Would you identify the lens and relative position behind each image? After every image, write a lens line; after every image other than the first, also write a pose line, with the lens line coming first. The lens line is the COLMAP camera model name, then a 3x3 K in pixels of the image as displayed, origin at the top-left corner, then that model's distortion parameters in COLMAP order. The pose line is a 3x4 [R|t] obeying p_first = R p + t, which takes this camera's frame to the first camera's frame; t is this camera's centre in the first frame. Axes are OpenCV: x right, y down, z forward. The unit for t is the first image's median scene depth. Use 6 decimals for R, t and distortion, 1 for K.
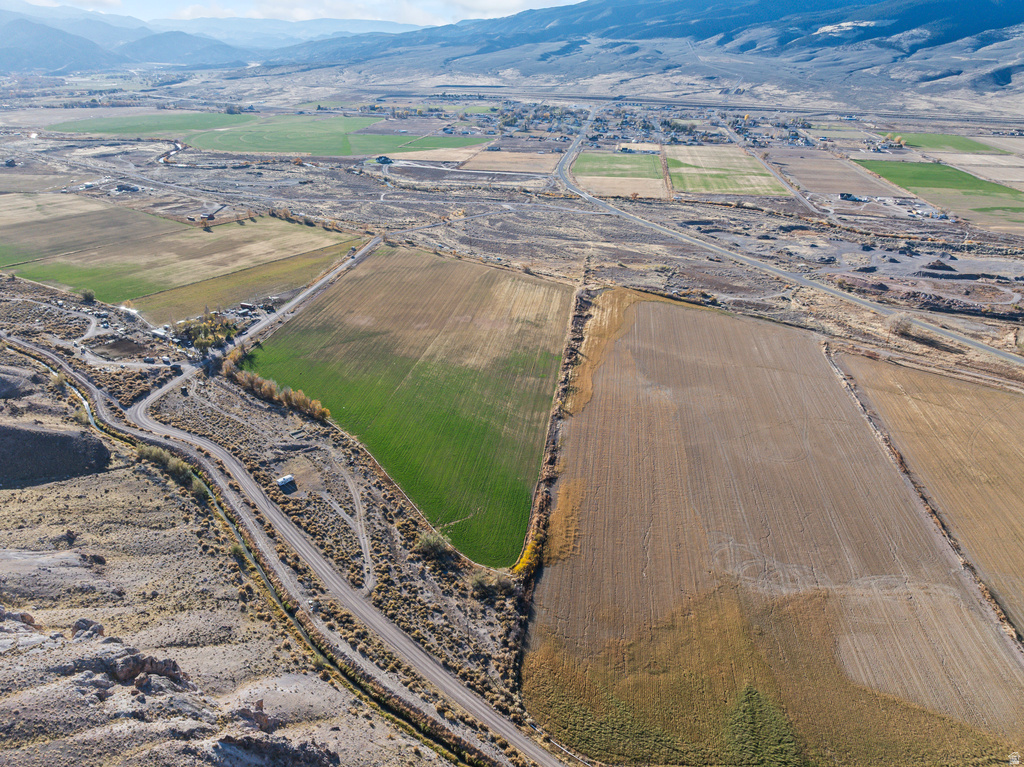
lens RADIAL K [[719.1, 0, 516.3], [0, 719.1, 380.1], [0, 0, 1]] dist [-0.039704, 0.004428]
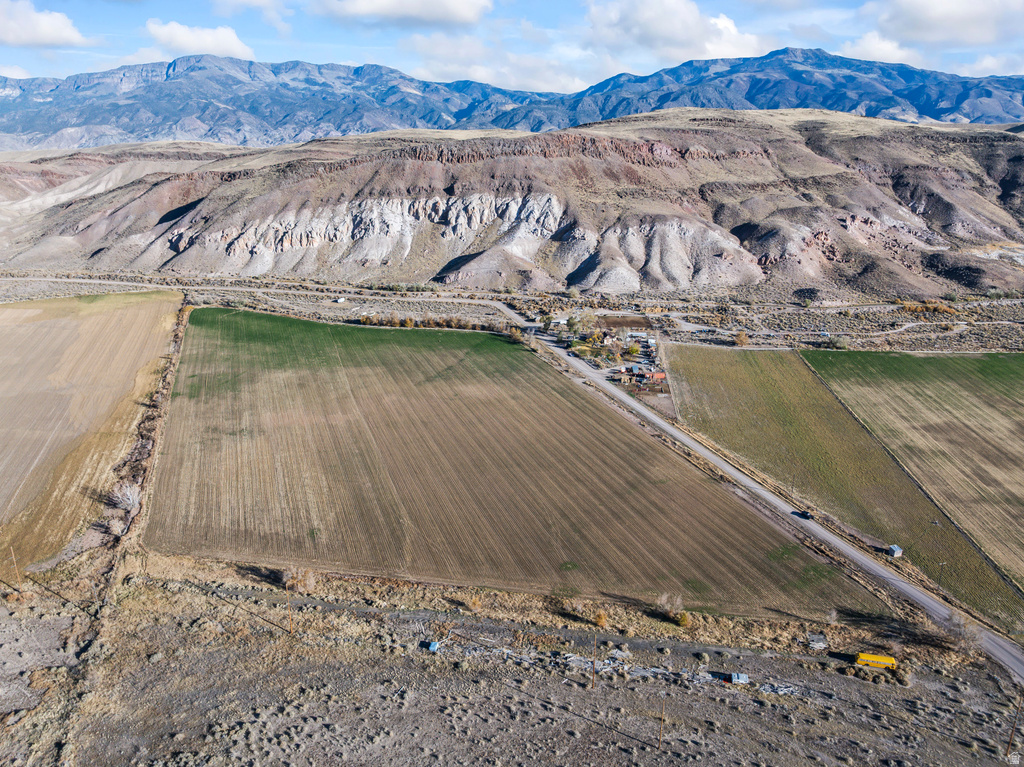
lens RADIAL K [[719.1, 0, 516.3], [0, 719.1, 380.1], [0, 0, 1]] dist [-0.039704, 0.004428]
pose [[-0.879423, 0.149045, -0.452107, 0.100901], [-0.201357, 0.744115, 0.636984, -0.775713], [0.431359, 0.651213, -0.624381, 2.040056]]
